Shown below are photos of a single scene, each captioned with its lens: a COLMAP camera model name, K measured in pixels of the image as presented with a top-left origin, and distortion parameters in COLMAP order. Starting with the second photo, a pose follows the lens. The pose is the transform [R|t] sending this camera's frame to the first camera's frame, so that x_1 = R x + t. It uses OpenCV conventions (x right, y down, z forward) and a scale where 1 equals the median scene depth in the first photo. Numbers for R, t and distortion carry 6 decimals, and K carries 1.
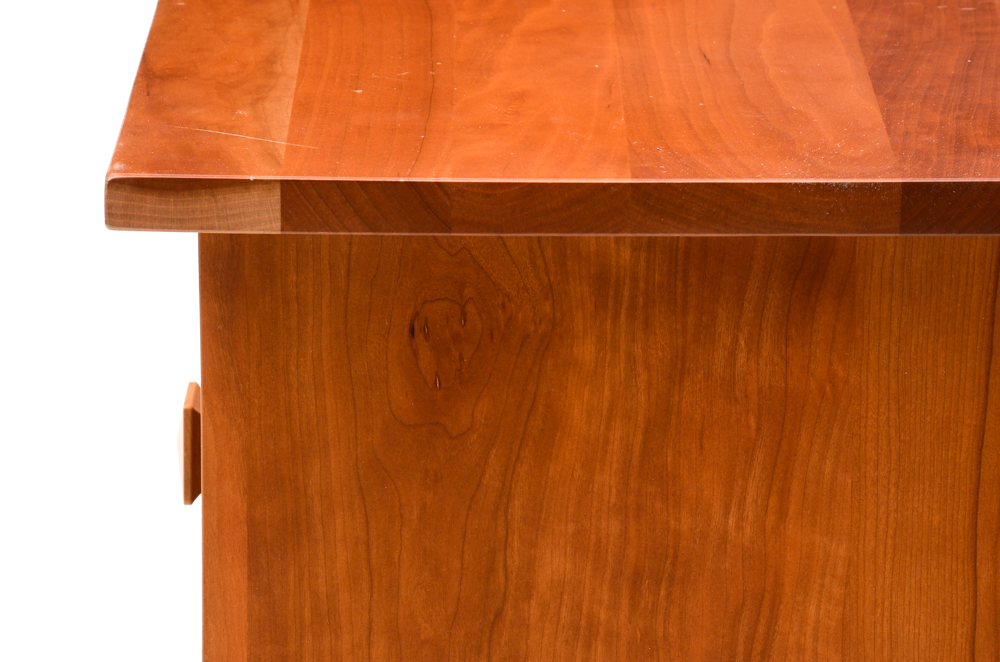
lens RADIAL K [[6060.4, 0, 503.2], [0, 6060.4, 326.6], [0, 0, 1]] dist [2.977838, 0.000000]
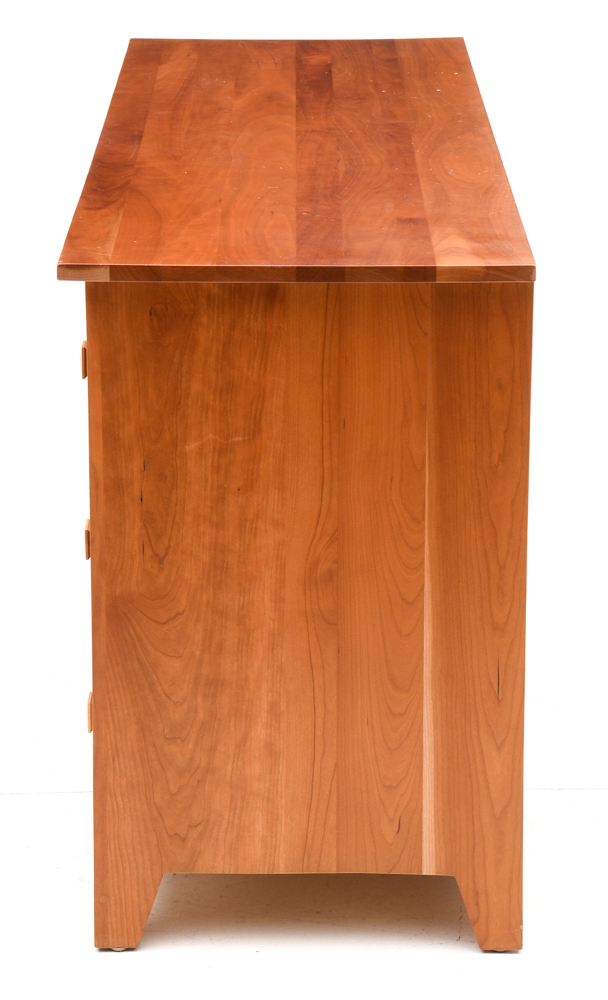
lens RADIAL K [[3099.4, 0, 301.2], [0, 3099.4, 506.0], [0, 0, 1]] dist [0.591138, 0.000000]
pose [[0.999861, -0.002317, 0.016500, 0.037368], [0.001881, 0.999650, 0.026395, 0.059353], [-0.016556, -0.026360, 0.999515, -0.662403]]
